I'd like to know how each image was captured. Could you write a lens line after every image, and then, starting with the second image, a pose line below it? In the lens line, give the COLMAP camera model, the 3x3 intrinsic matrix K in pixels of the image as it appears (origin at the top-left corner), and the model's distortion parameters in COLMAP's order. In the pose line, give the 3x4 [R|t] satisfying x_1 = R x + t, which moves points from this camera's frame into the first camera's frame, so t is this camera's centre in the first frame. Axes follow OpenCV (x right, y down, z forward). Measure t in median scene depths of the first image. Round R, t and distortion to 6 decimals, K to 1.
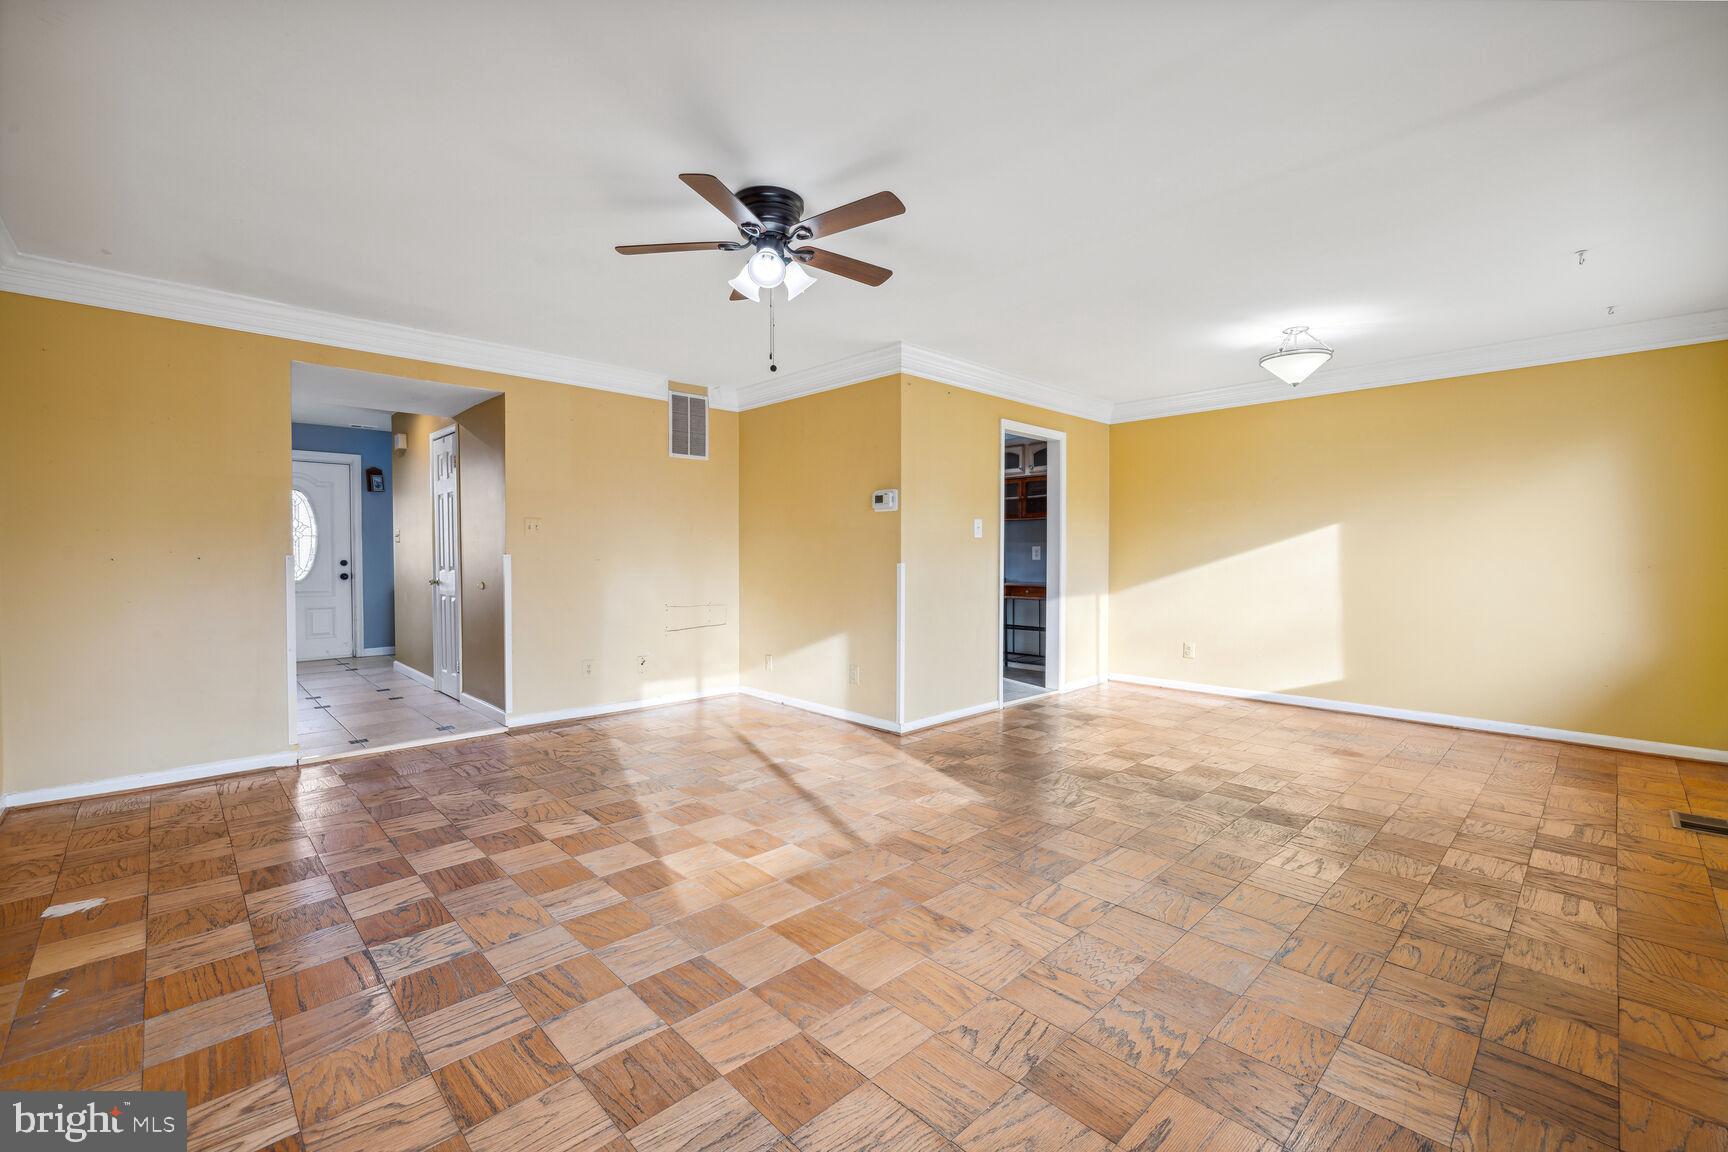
lens RADIAL K [[730.5, 0, 862.9], [0, 730.5, 560.0], [0, 0, 1]] dist [0.001644, -0.000017]
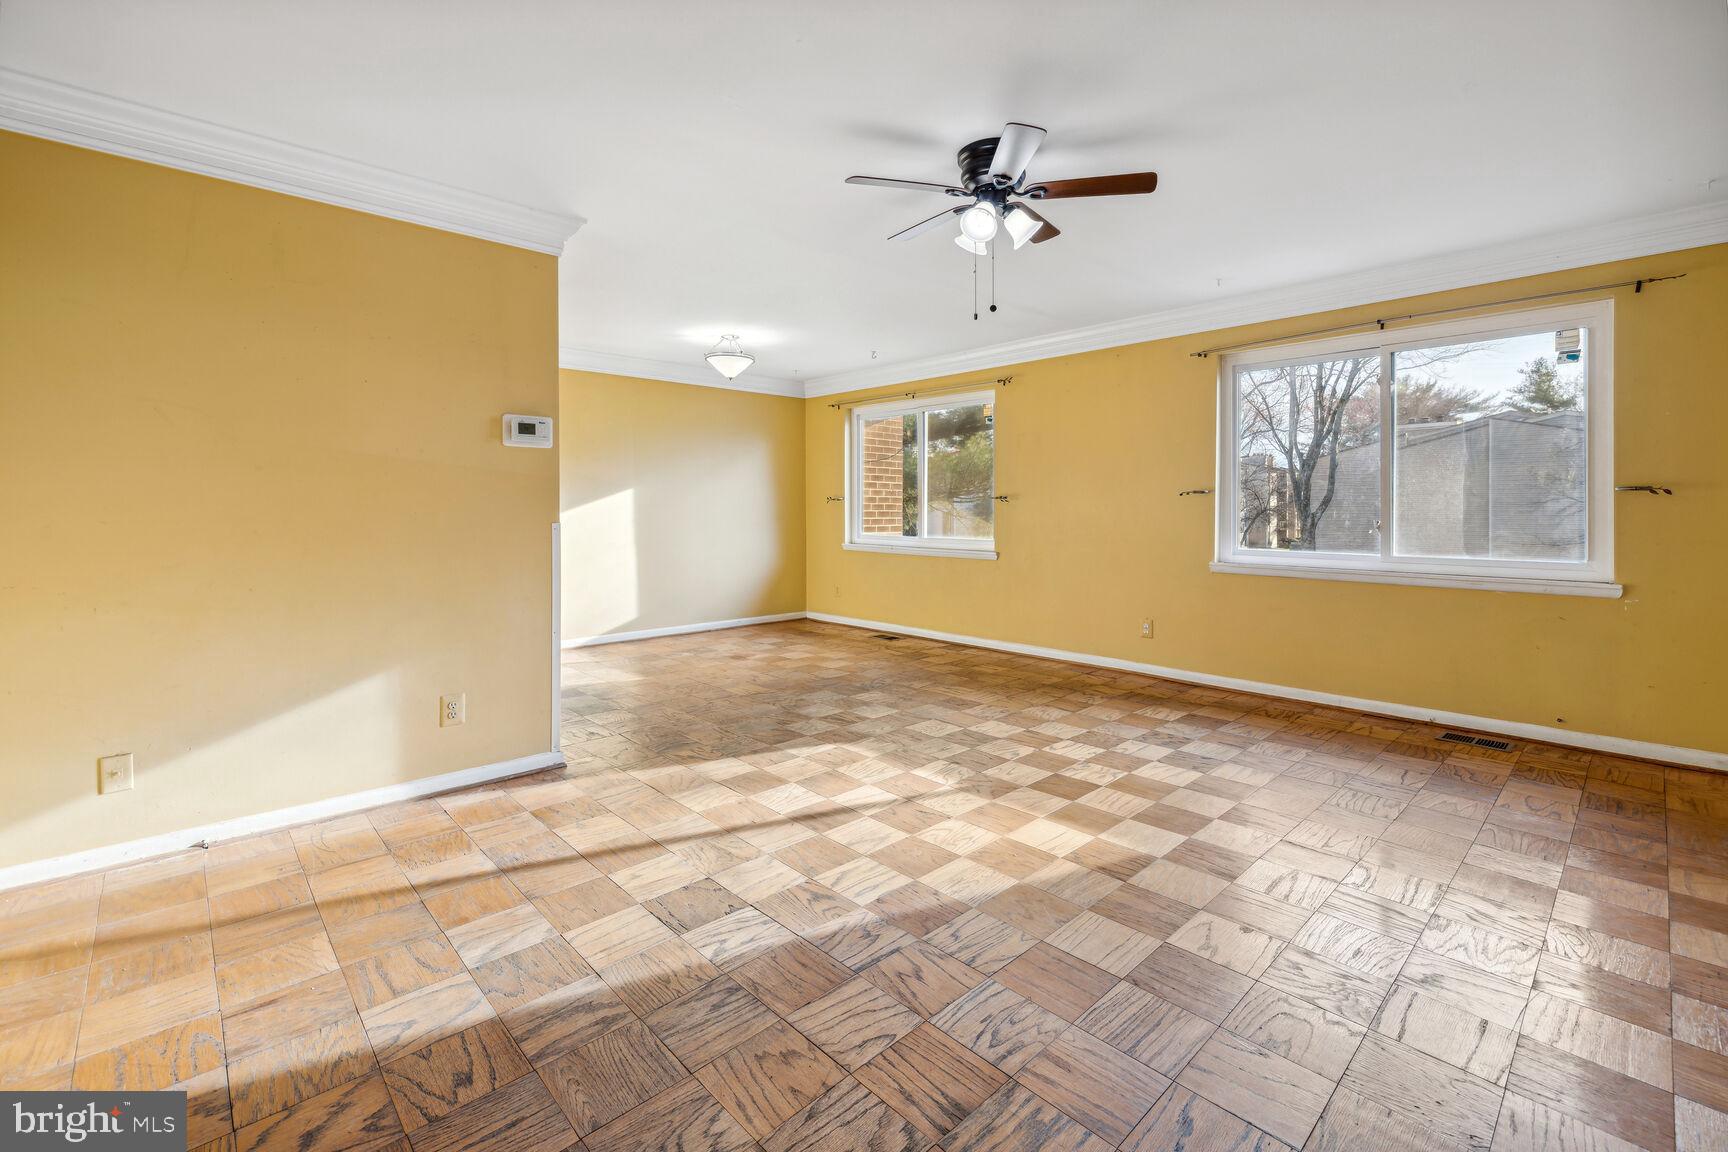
lens RADIAL K [[738.3, 0, 864.3], [0, 738.3, 534.7], [0, 0, 1]] dist [0.000190, 0.000172]
pose [[0.008341, -0.034216, 0.999380, -0.505744], [0.013635, 0.999325, 0.034101, -0.004328], [-0.999872, 0.013342, 0.008802, 0.534460]]
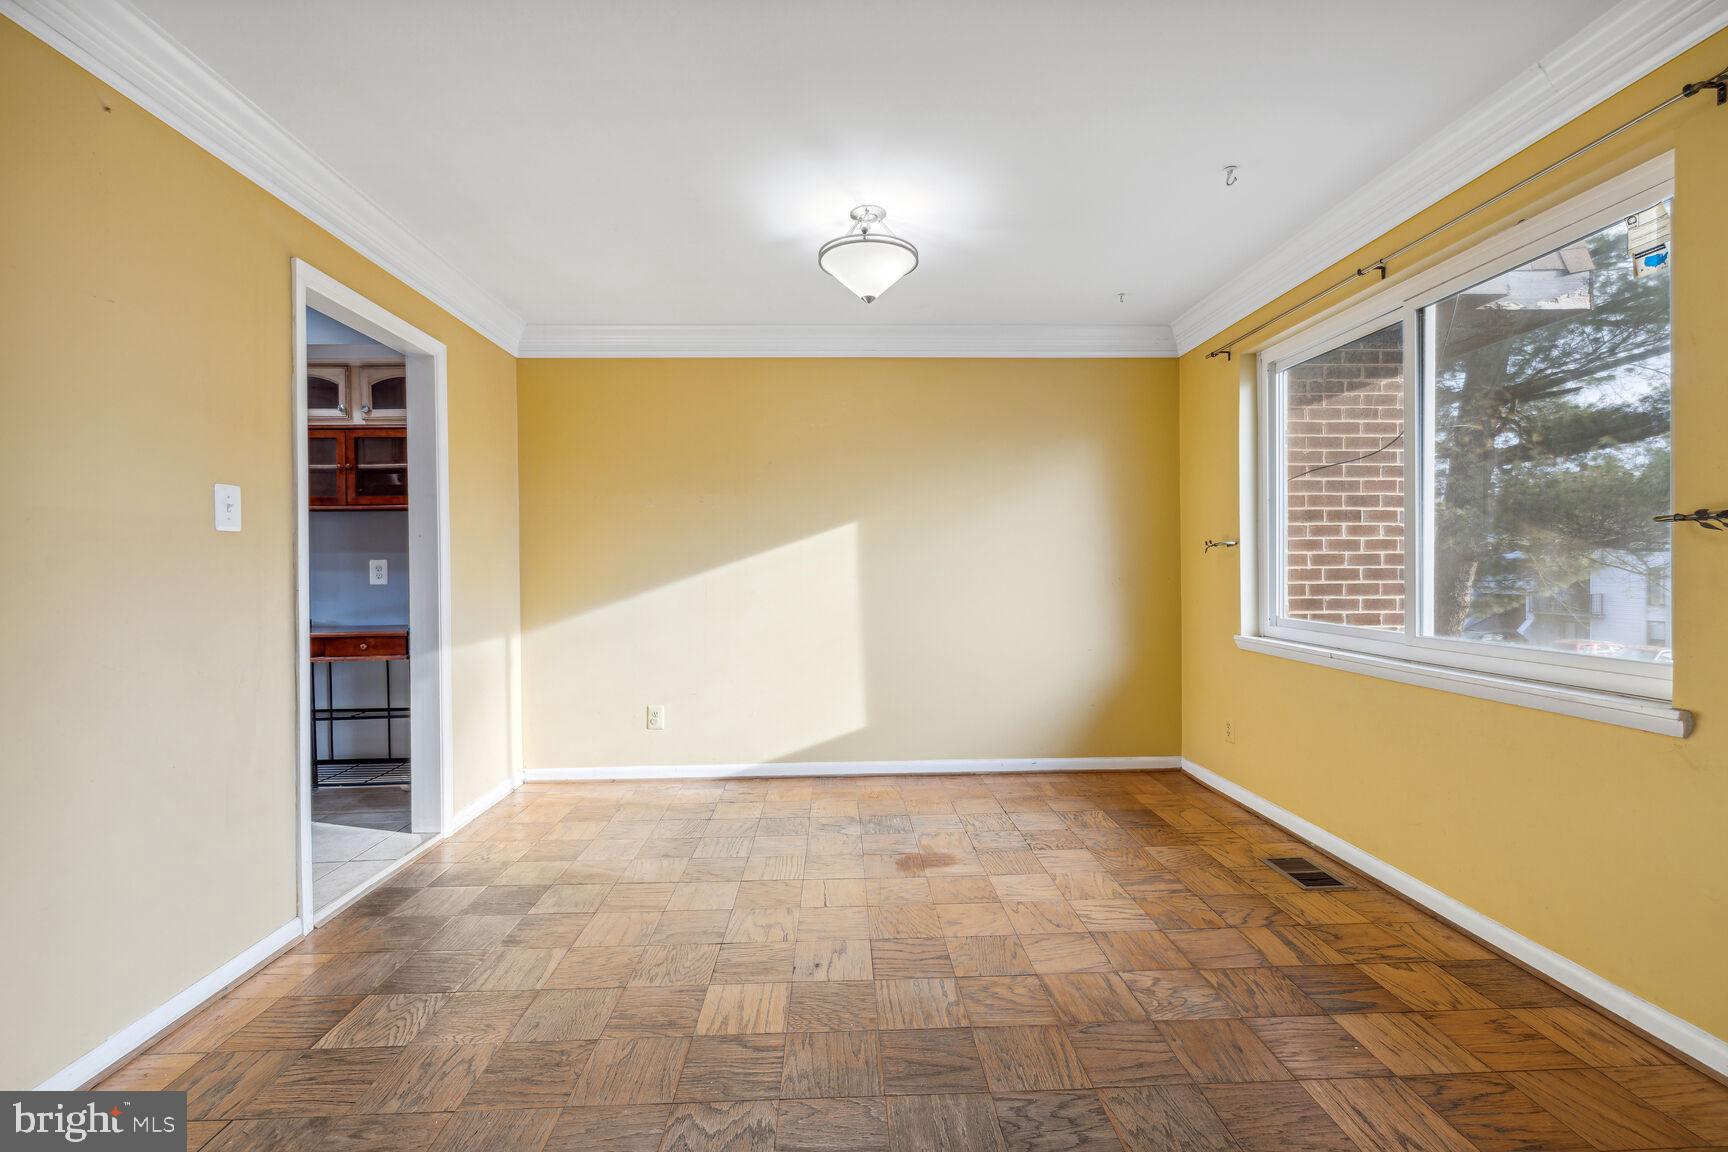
lens RADIAL K [[732.1, 0, 859.8], [0, 732.1, 580.6], [0, 0, 1]] dist [-0.000972, 0.000098]
pose [[0.666500, -0.014108, 0.745372, 0.078040], [0.015598, 0.999866, 0.004978, 0.000381], [-0.745342, 0.008308, 0.666631, 0.415923]]
